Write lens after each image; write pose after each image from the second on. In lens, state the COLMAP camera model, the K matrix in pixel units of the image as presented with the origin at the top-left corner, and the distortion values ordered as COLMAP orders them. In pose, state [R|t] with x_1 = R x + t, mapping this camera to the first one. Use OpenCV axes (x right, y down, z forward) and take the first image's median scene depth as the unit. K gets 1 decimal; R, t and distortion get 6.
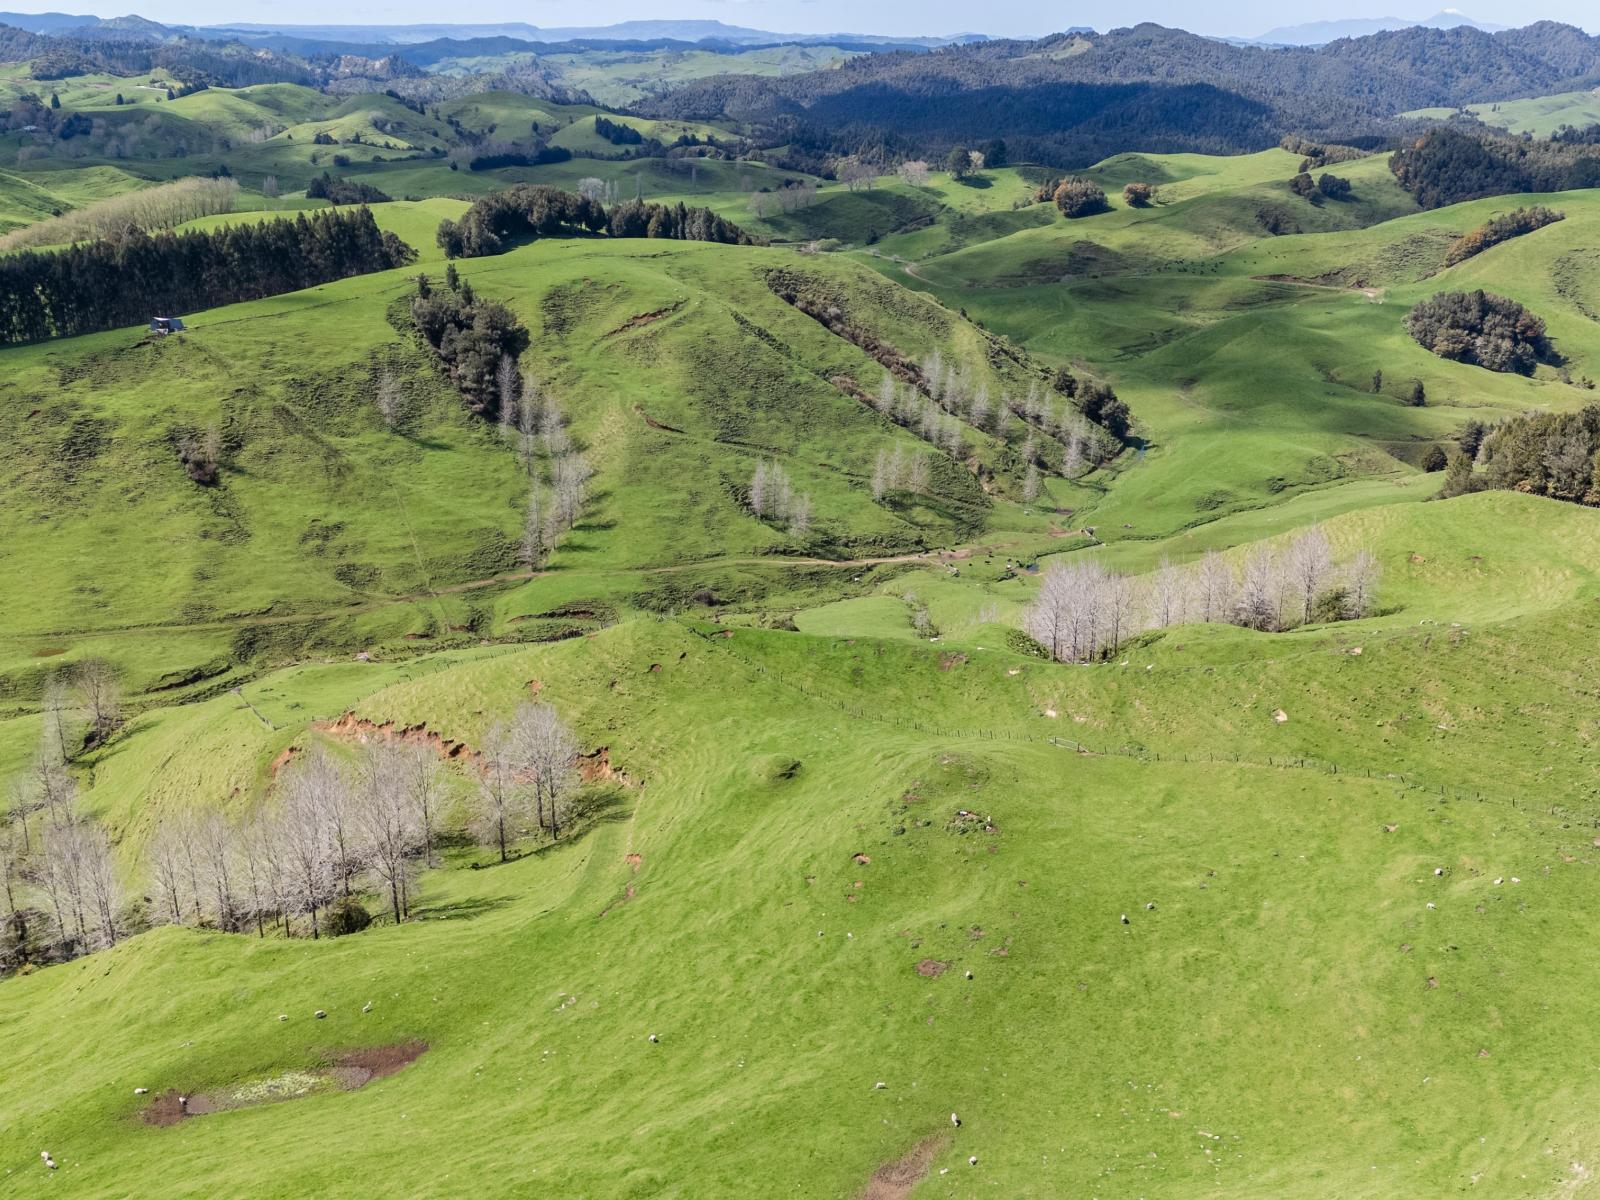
lens RADIAL K [[1542.4, 0, 792.5], [0, 1542.4, 572.3], [0, 0, 1]] dist [0.043868, 0.000000]
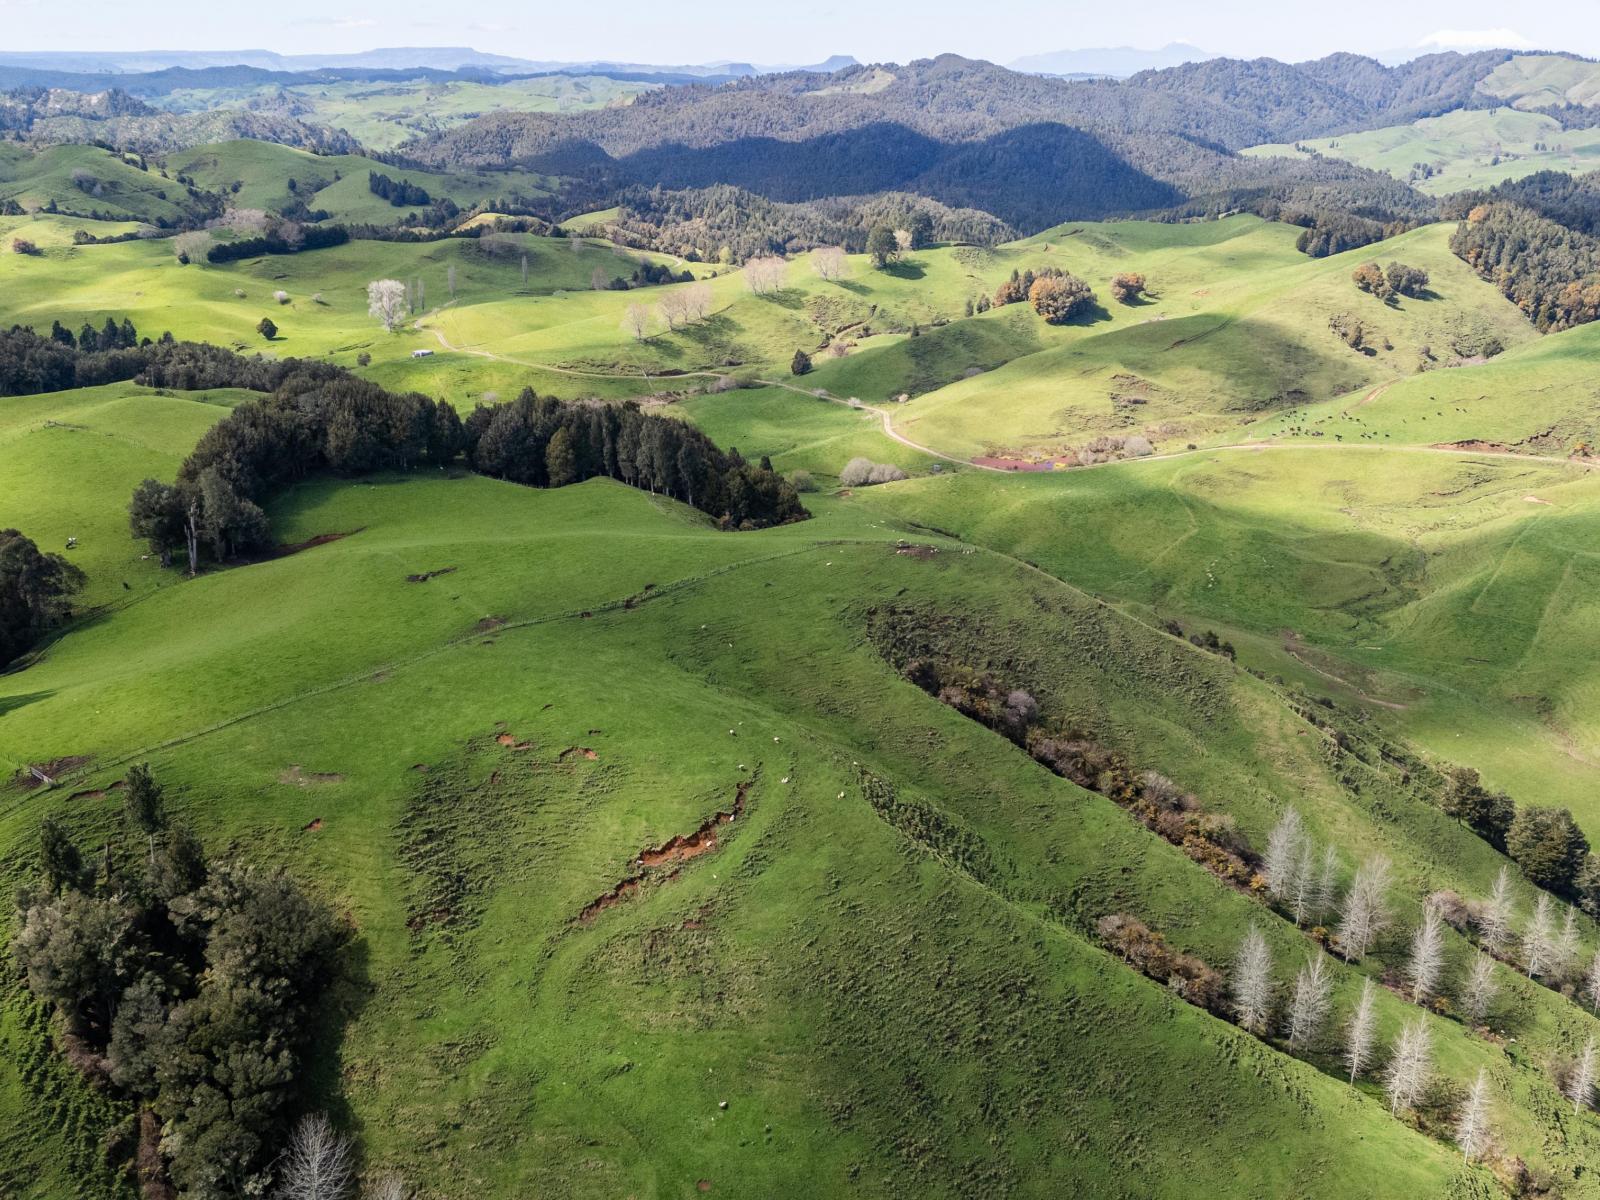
lens RADIAL K [[1542.4, 0, 784.1], [0, 1542.4, 588.7], [0, 0, 1]] dist [0.043868, 0.000000]
pose [[0.989693, -0.048453, 0.134760, -0.053809], [0.049333, 0.998777, -0.003196, -0.105233], [-0.134440, 0.009812, 0.990873, 0.282193]]
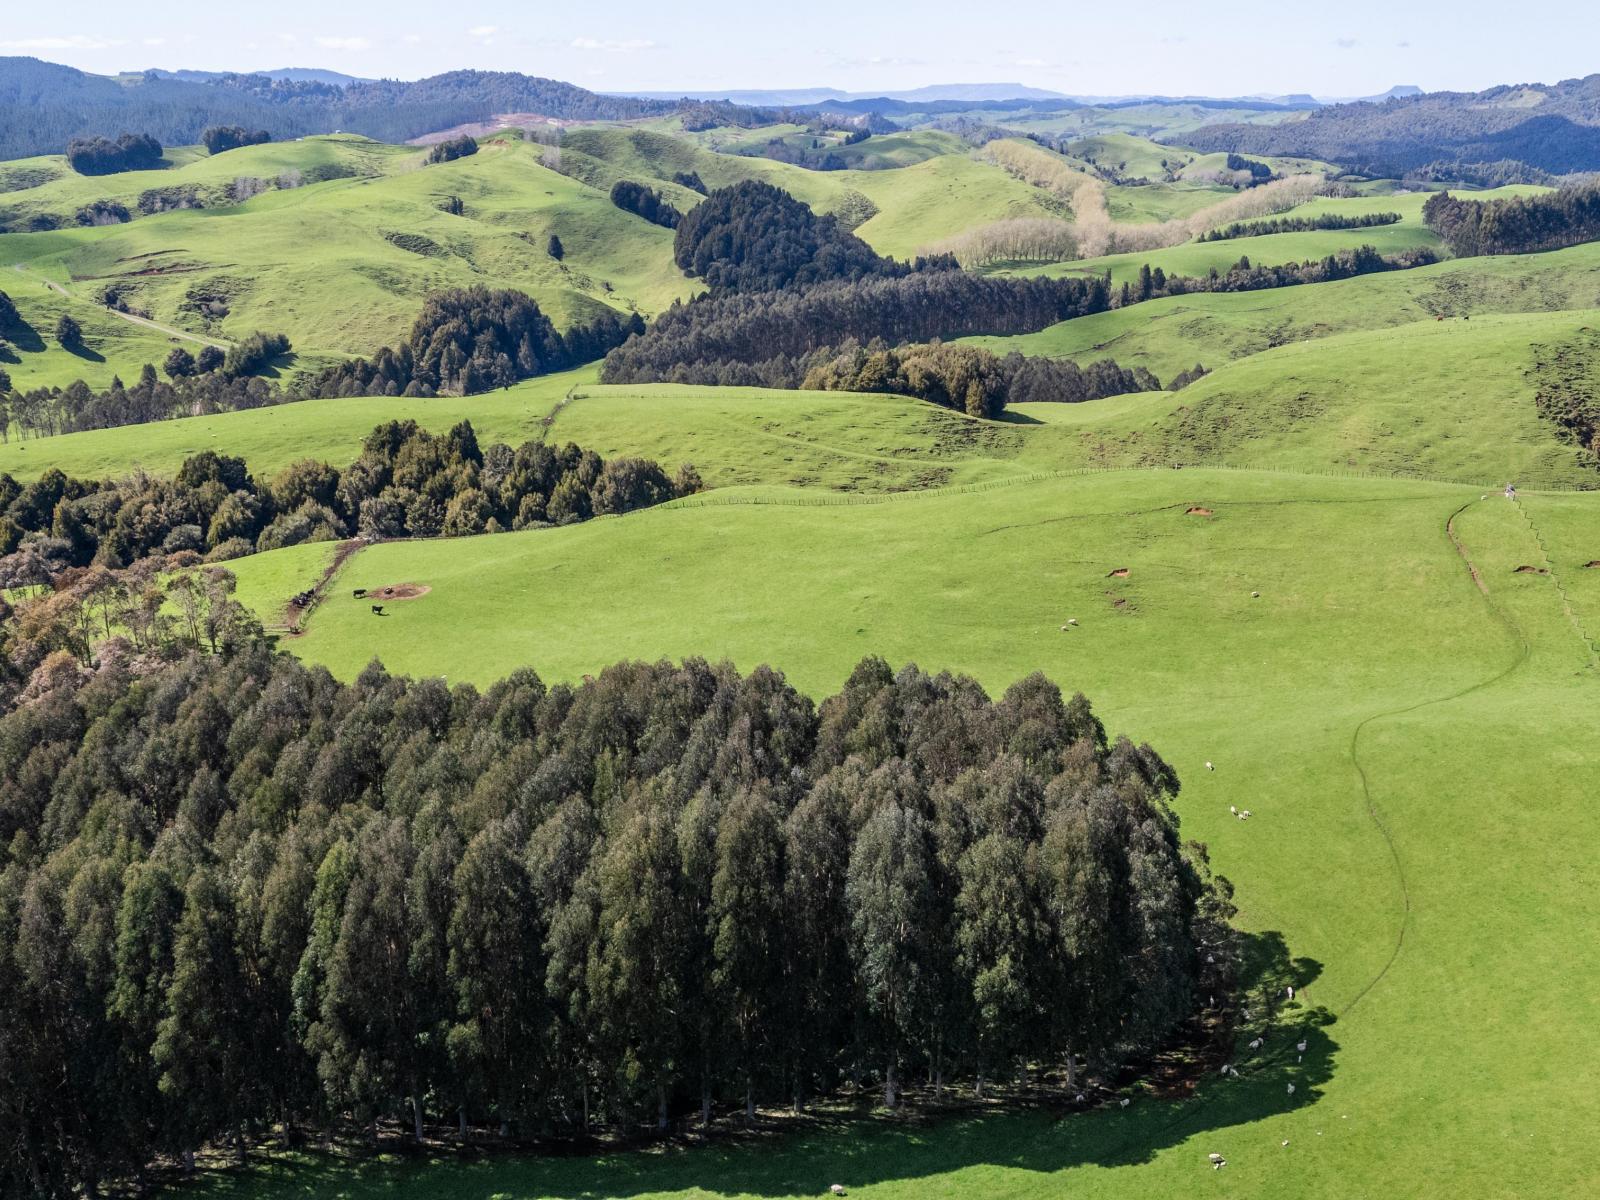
lens RADIAL K [[1542.4, 0, 800.8], [0, 1542.4, 585.1], [0, 0, 1]] dist [0.043868, 0.000000]
pose [[0.986770, 0.044494, -0.155904, -0.399393], [-0.049119, 0.998456, -0.025938, 0.109885], [0.154510, 0.033253, 0.987432, -0.269876]]
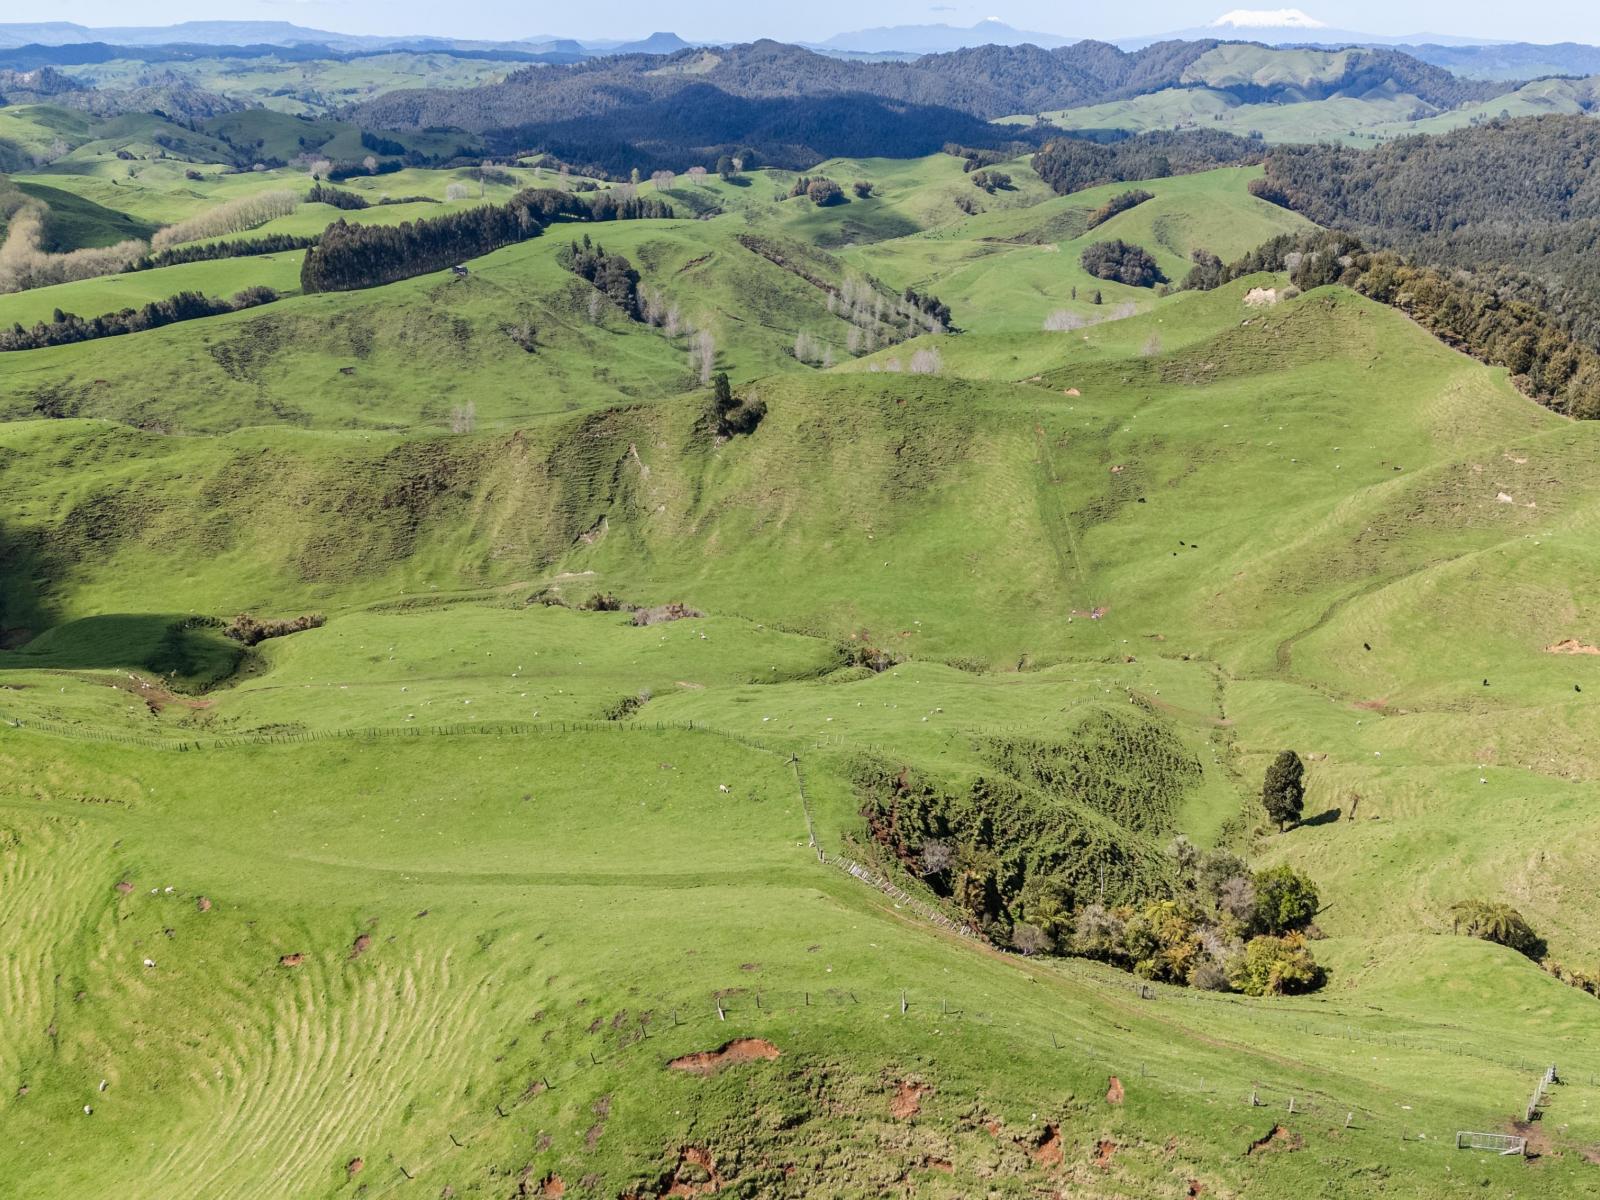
lens RADIAL K [[1542.4, 0, 788.7], [0, 1542.4, 596.7], [0, 0, 1]] dist [0.043868, 0.000000]
pose [[0.967414, -0.086317, 0.238031, -0.202675], [0.083279, 0.996265, 0.022806, 0.081786], [-0.239110, -0.002239, 0.970990, -0.323790]]
